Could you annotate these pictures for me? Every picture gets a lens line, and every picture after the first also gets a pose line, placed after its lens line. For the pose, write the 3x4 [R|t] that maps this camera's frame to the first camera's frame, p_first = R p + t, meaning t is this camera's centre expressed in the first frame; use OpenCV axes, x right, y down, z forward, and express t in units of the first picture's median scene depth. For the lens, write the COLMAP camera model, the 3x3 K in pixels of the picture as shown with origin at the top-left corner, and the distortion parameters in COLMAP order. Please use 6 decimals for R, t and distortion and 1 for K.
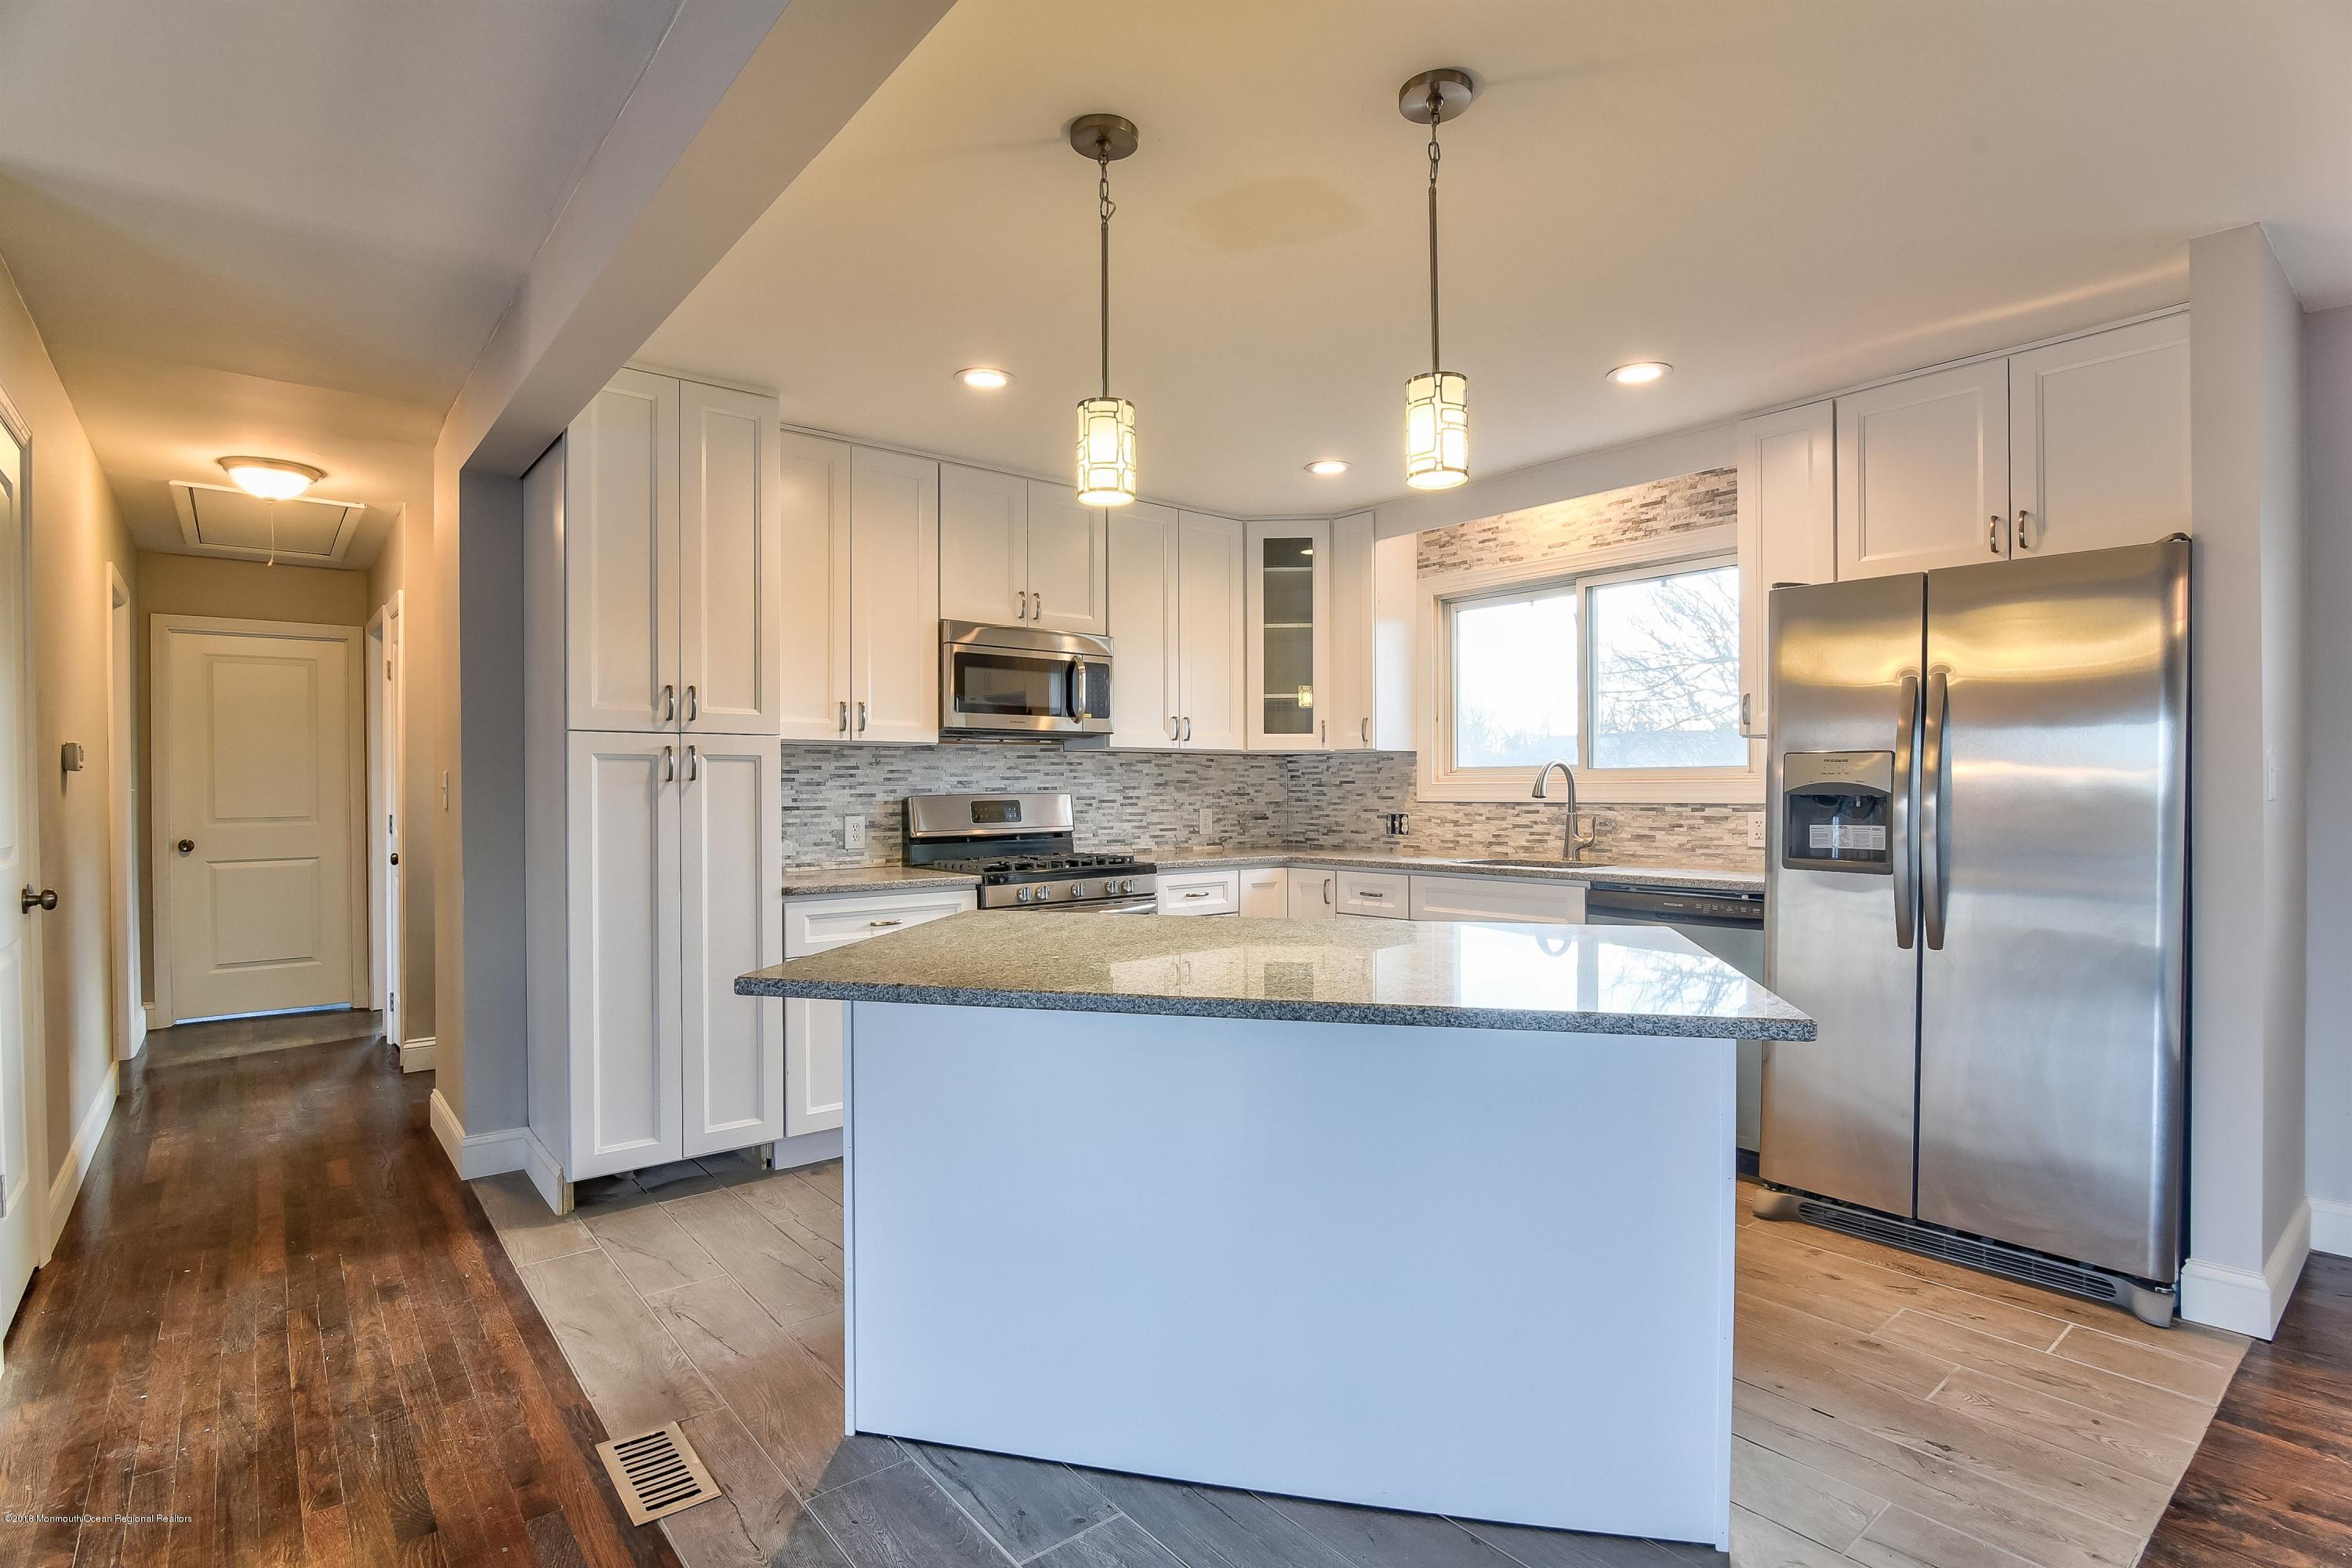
lens RADIAL K [[1142.3, 0, 1179.5], [0, 1142.3, 791.8], [0, 0, 1]] dist [-0.015954, -0.000406]
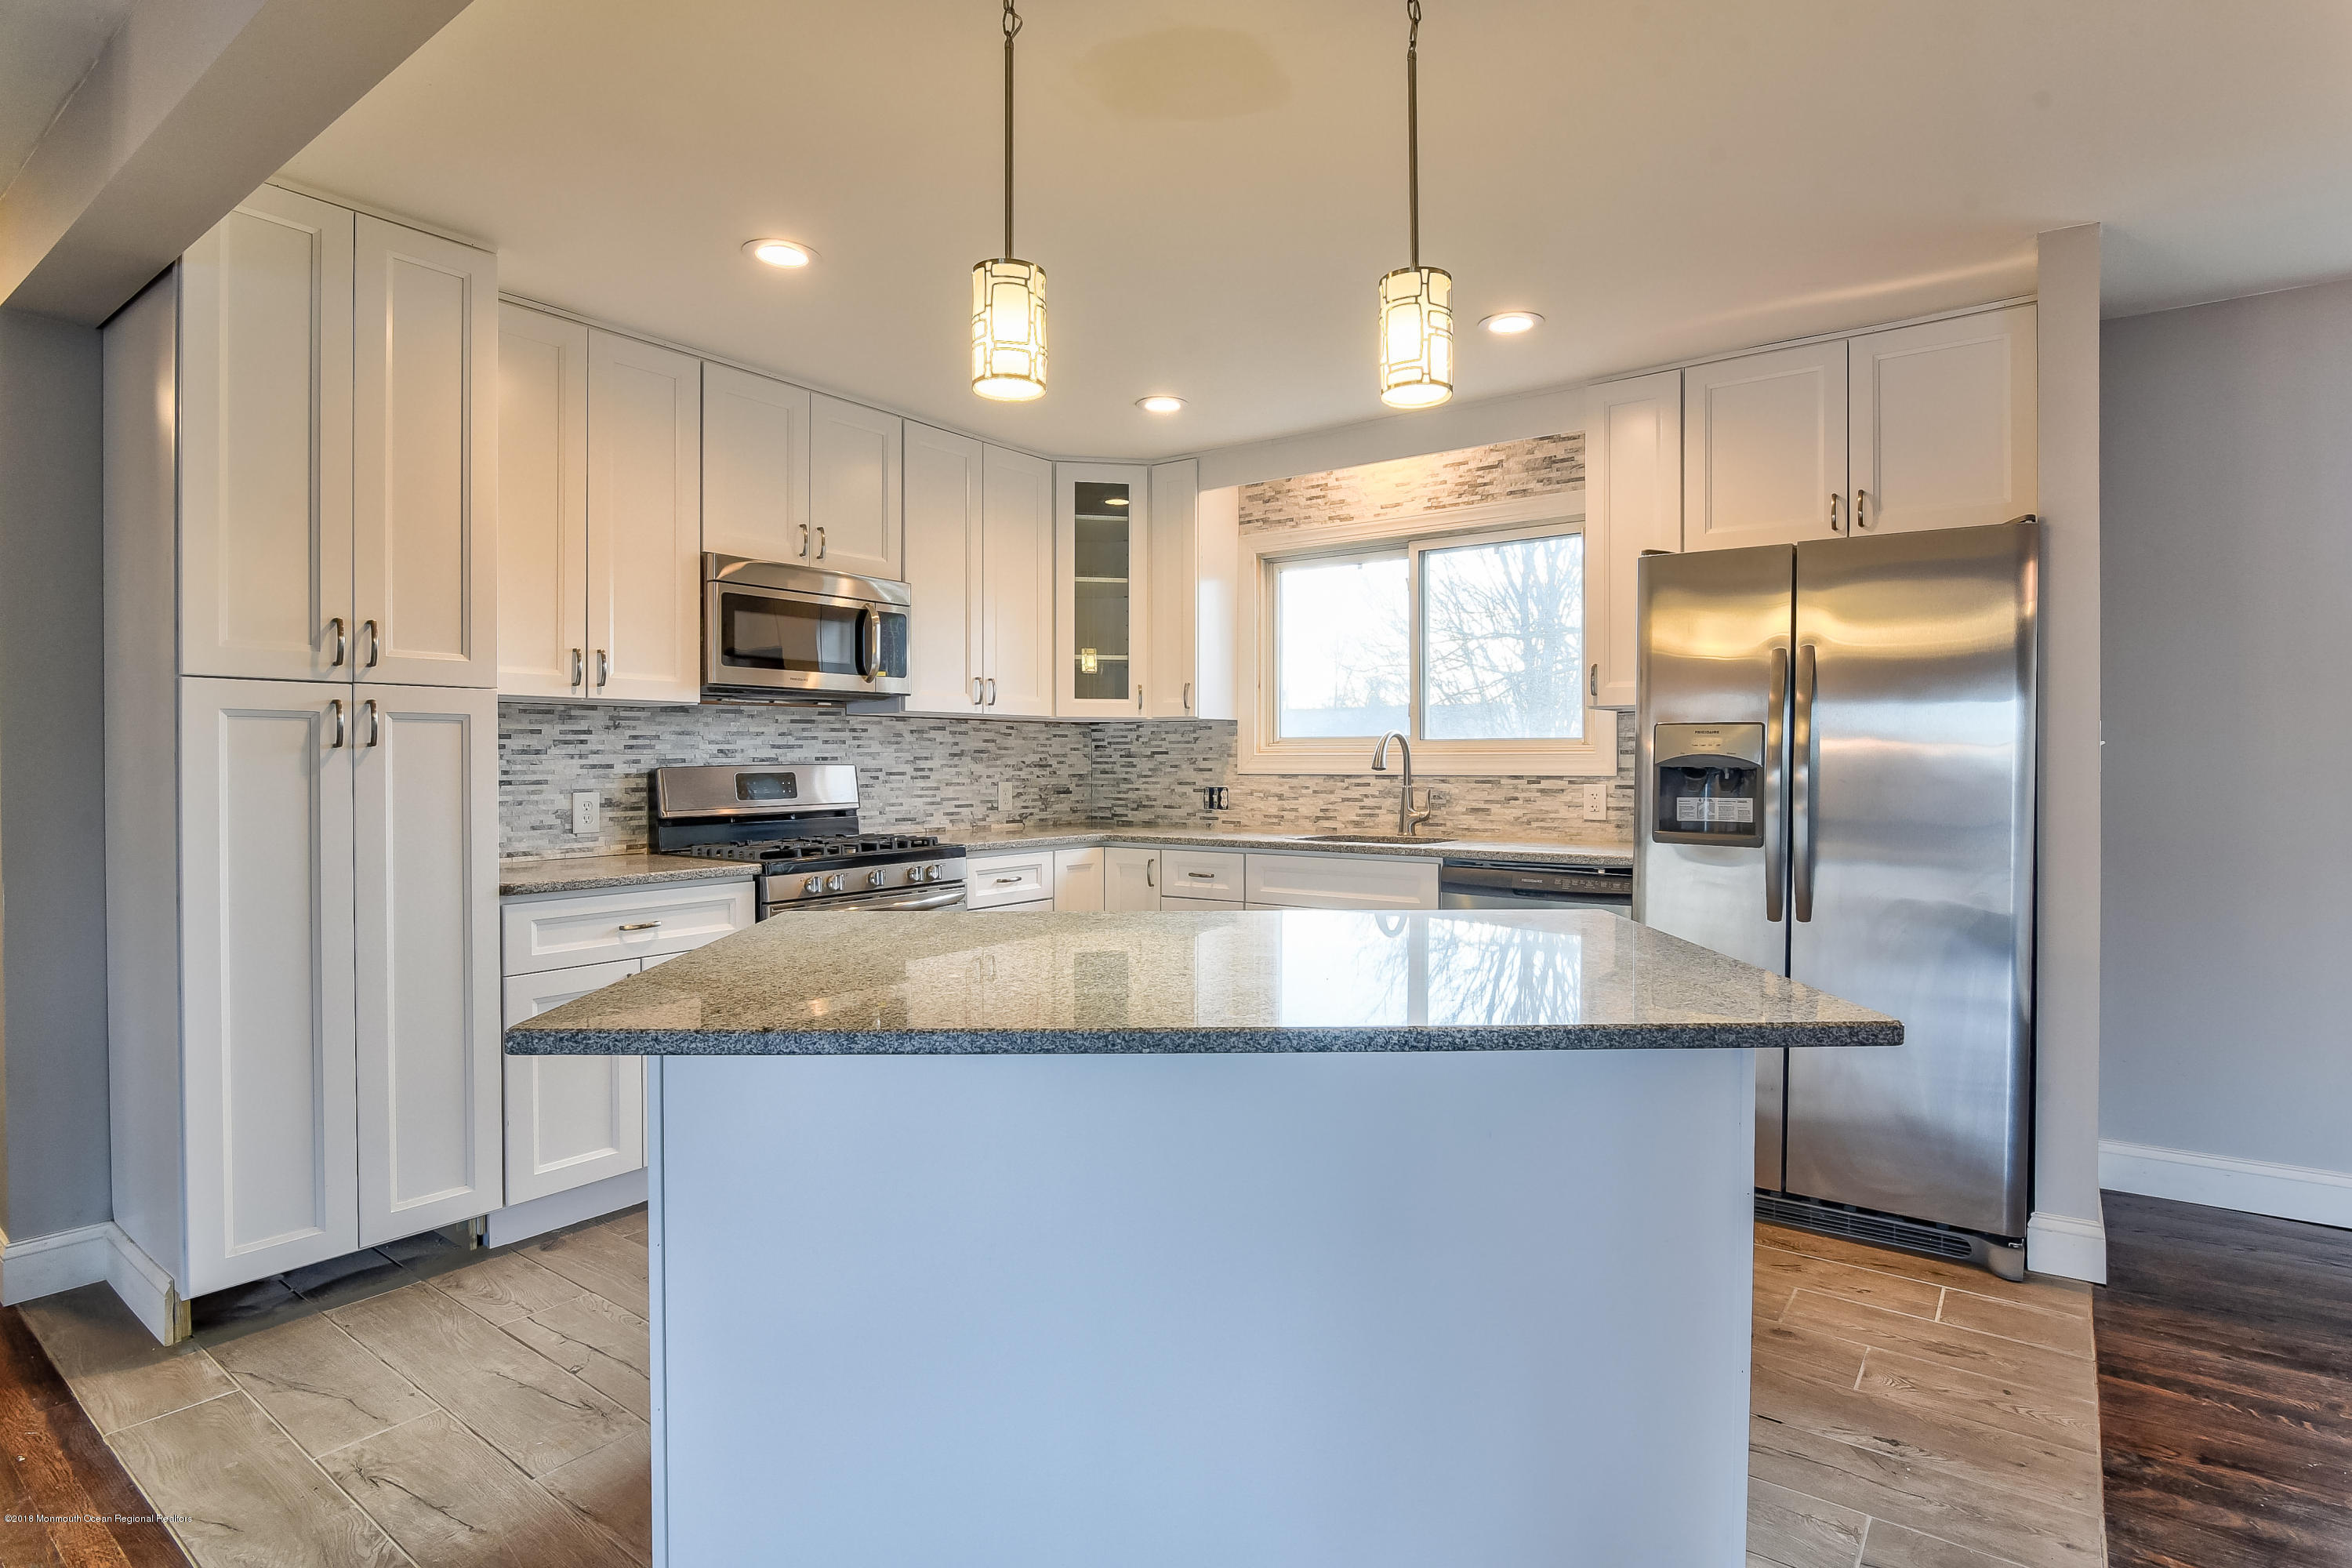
lens RADIAL K [[1177.4, 0, 1214.9], [0, 1177.4, 767.9], [0, 0, 1]] dist [-0.015982, -0.001096]
pose [[0.967337, 0.000905, 0.253493, -0.080383], [-0.001786, 0.999993, 0.003246, 0.000823], [-0.253489, -0.003592, 0.967332, 0.107988]]
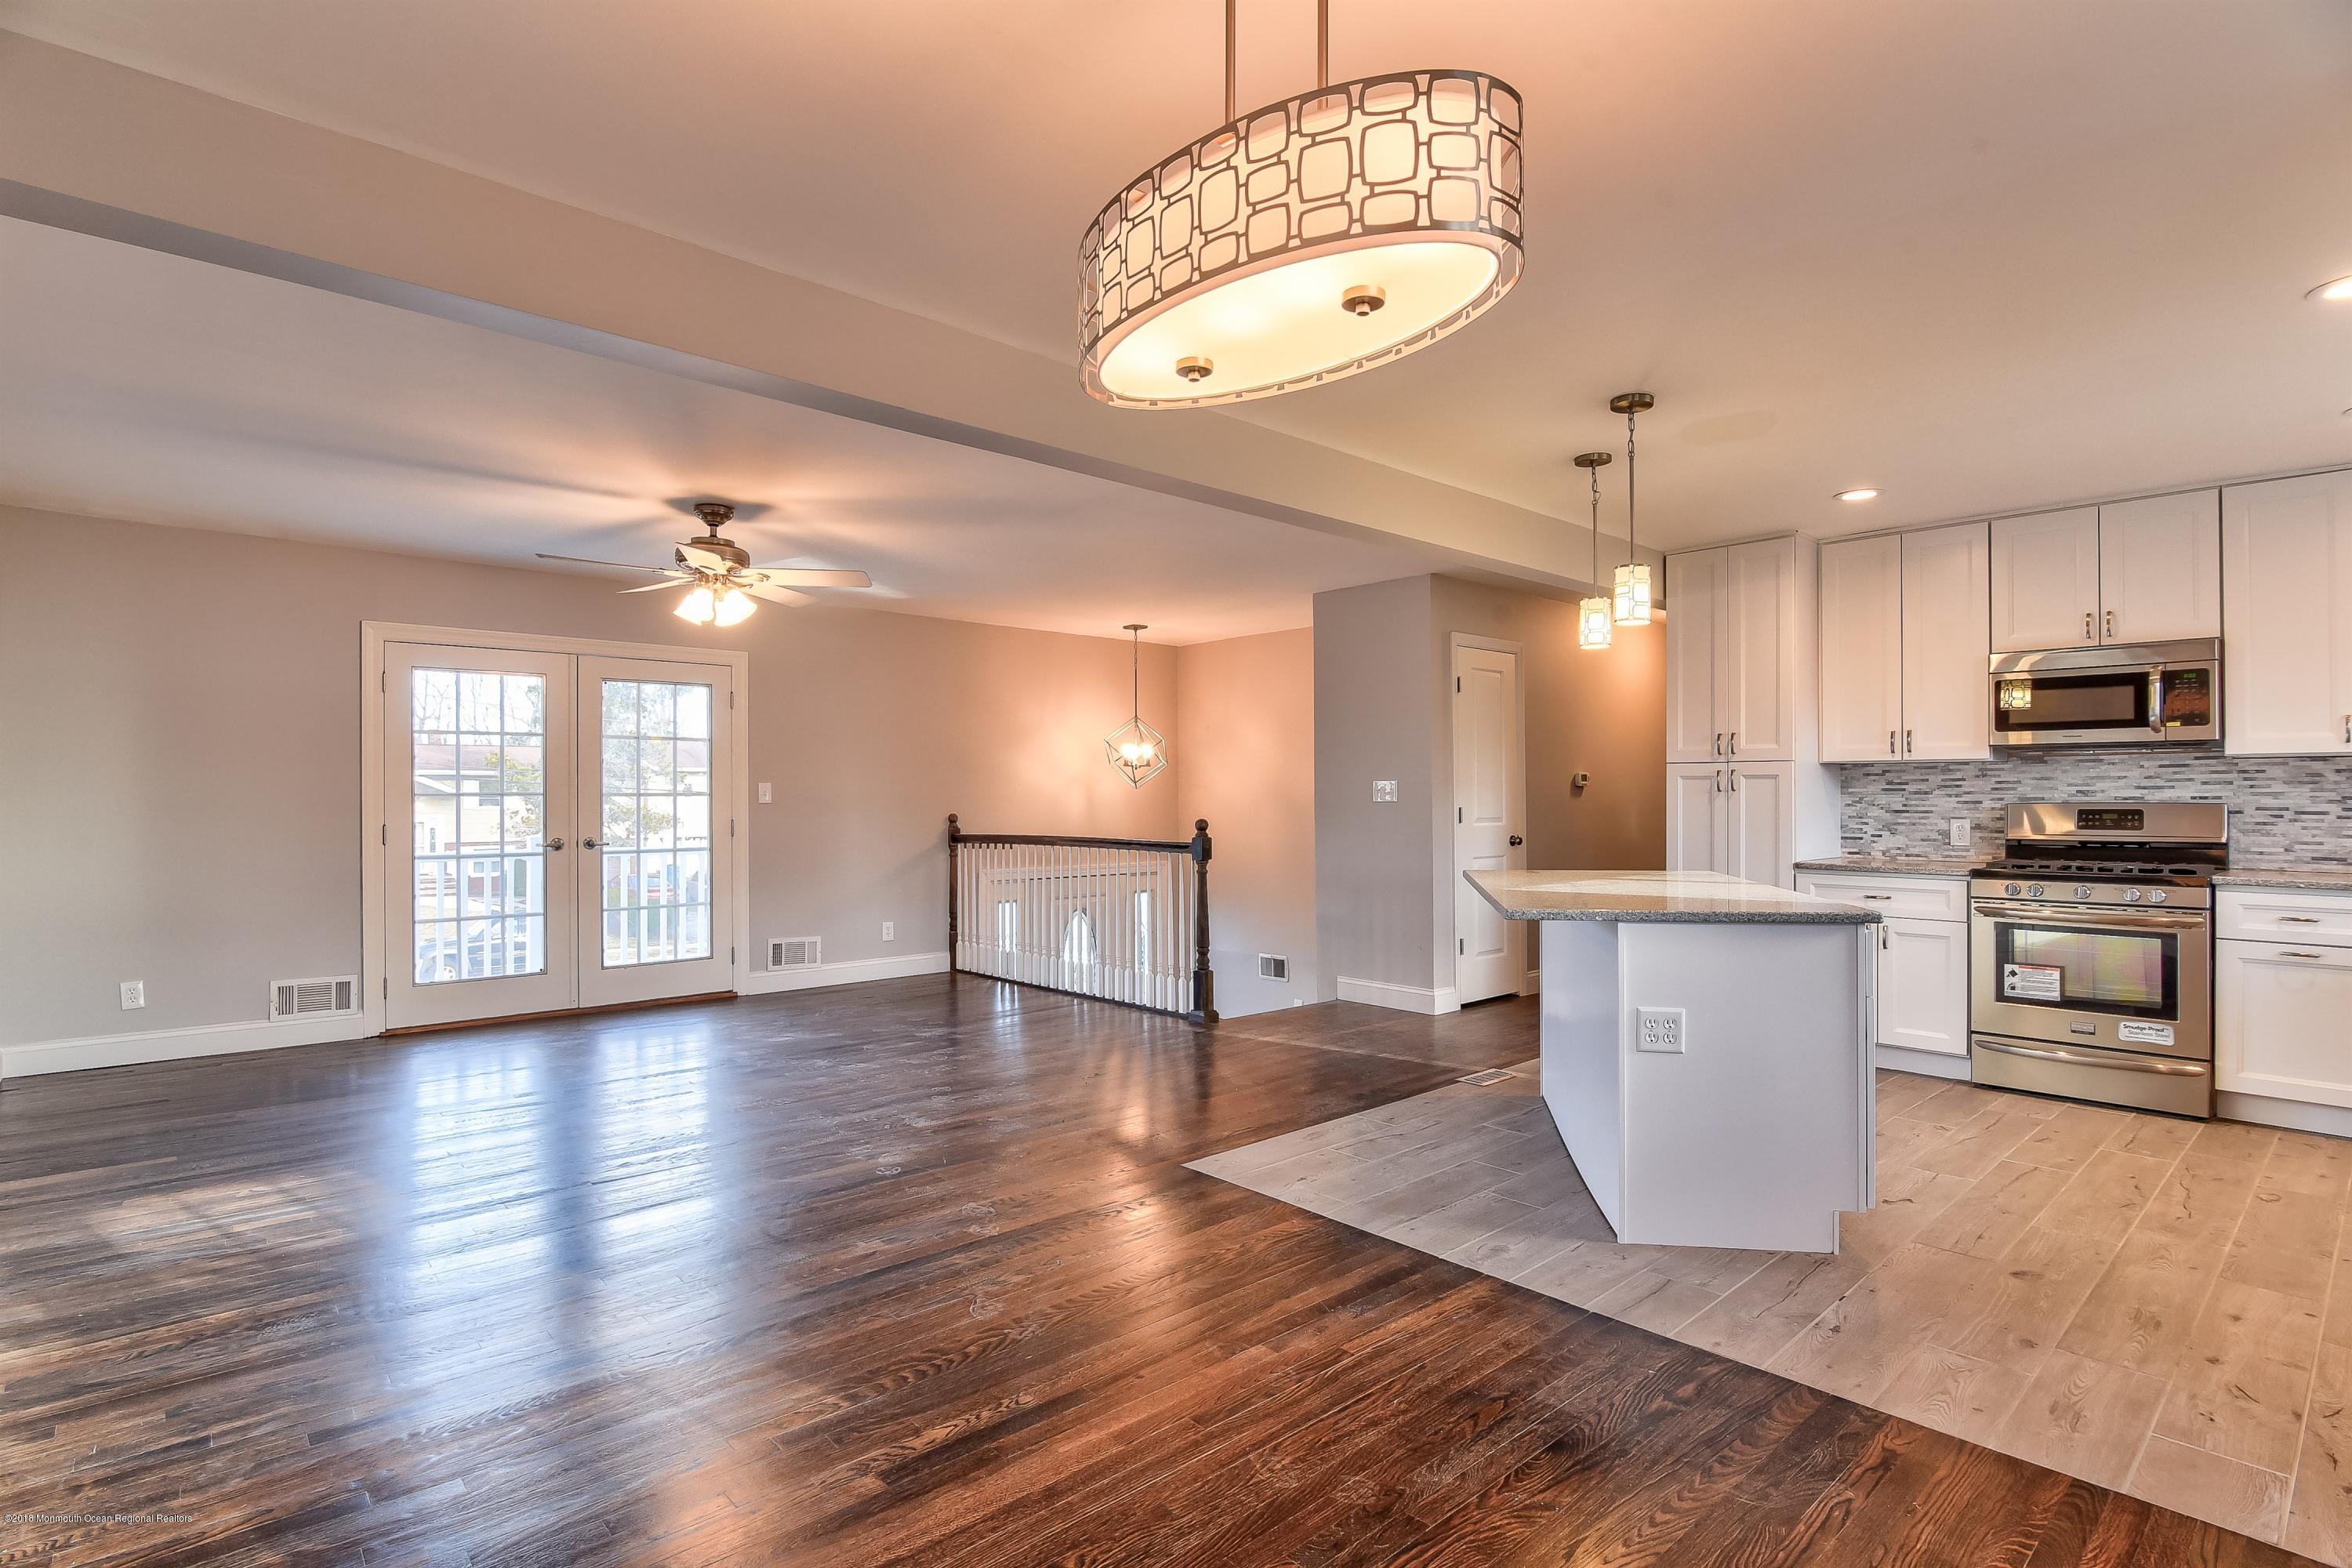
lens RADIAL K [[1157.0, 0, 1173.1], [0, 1157.0, 786.4], [0, 0, 1]] dist [-0.016715, -0.000249]
pose [[0.046513, -0.001950, -0.998916, 1.121570], [-0.004676, 0.999987, -0.002169, -0.008924], [0.998907, 0.004772, 0.046503, 0.119798]]
